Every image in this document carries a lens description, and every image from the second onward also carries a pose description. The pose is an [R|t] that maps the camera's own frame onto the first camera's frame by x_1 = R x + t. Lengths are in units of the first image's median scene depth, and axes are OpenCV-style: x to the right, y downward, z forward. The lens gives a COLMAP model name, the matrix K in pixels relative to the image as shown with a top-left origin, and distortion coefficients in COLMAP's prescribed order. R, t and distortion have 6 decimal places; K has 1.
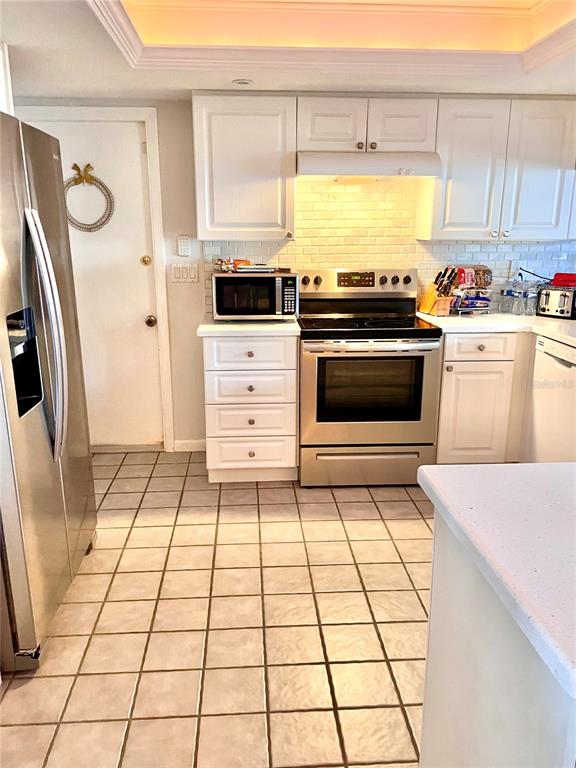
lens RADIAL K [[618.6, 0, 287.1], [0, 618.6, 388.7], [0, 0, 1]] dist [0.087822, -0.130479]
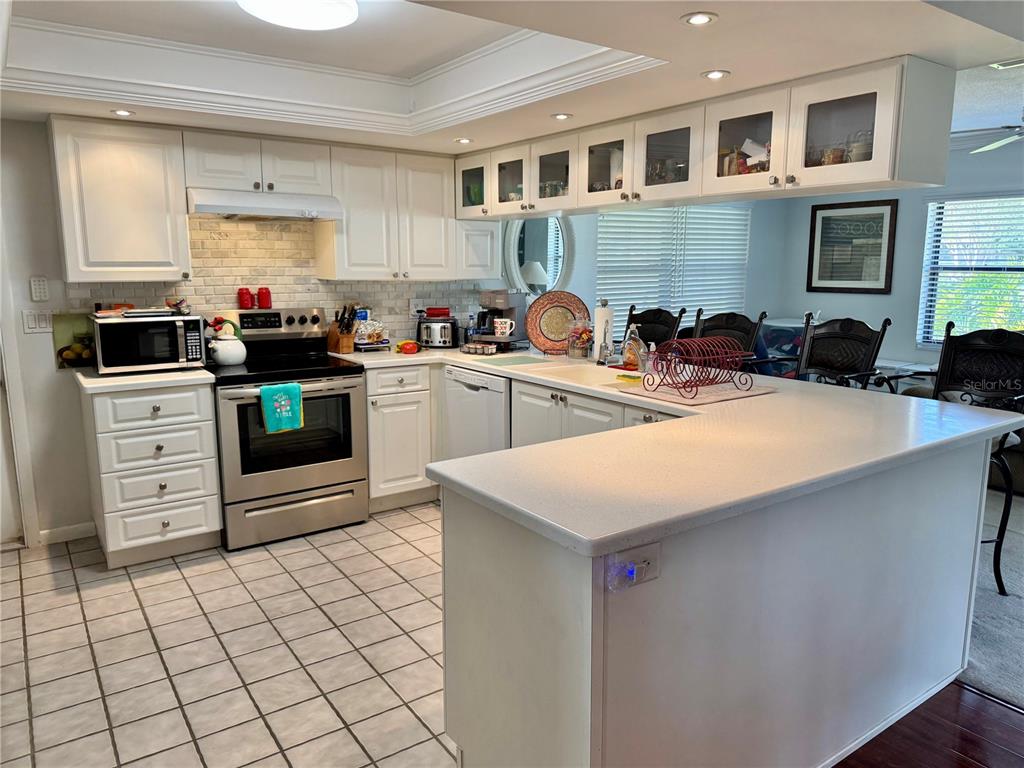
lens RADIAL K [[716.6, 0, 512.0], [0, 716.6, 384.0], [0, 0, 1]] dist [0.108331, -0.167675]
pose [[0.853428, -0.085147, 0.514209, -0.150660], [0.128015, 0.990589, -0.048435, 0.023361], [-0.505246, 0.107162, 0.856296, -0.136019]]
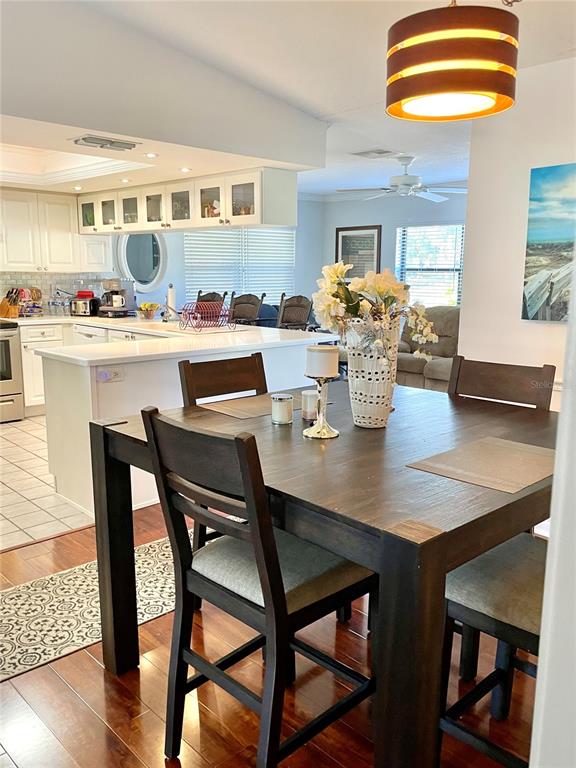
lens RADIAL K [[648.6, 0, 290.8], [0, 648.6, 392.9], [0, 0, 1]] dist [0.114898, -0.178228]
pose [[0.768207, -0.115194, 0.629752, -0.318718], [0.152690, 0.988259, -0.005488, 0.208214], [-0.621726, 0.100373, 0.776777, -0.807118]]
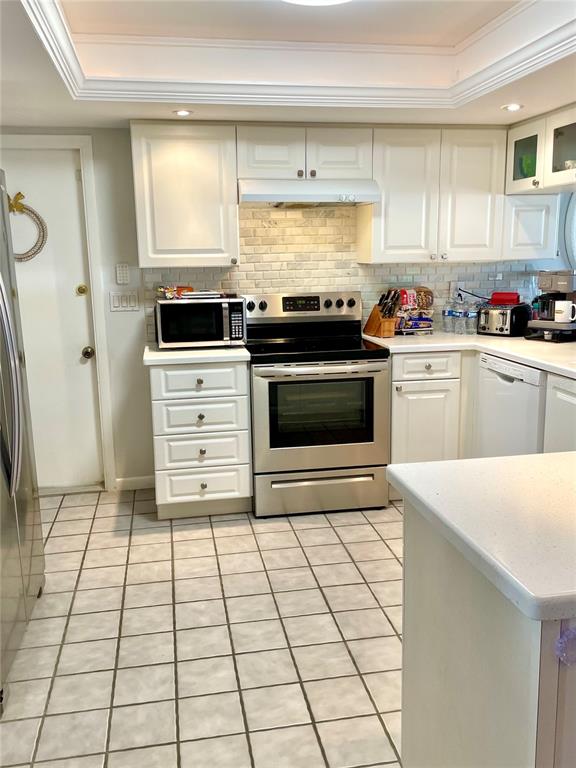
lens RADIAL K [[685.6, 0, 289.4], [0, 685.6, 376.3], [0, 0, 1]] dist [0.122295, -0.228472]
pose [[0.993008, -0.038150, 0.111710, -0.038181], [0.046259, 0.996408, -0.070925, 0.018735], [-0.108604, 0.075596, 0.991207, -0.086254]]
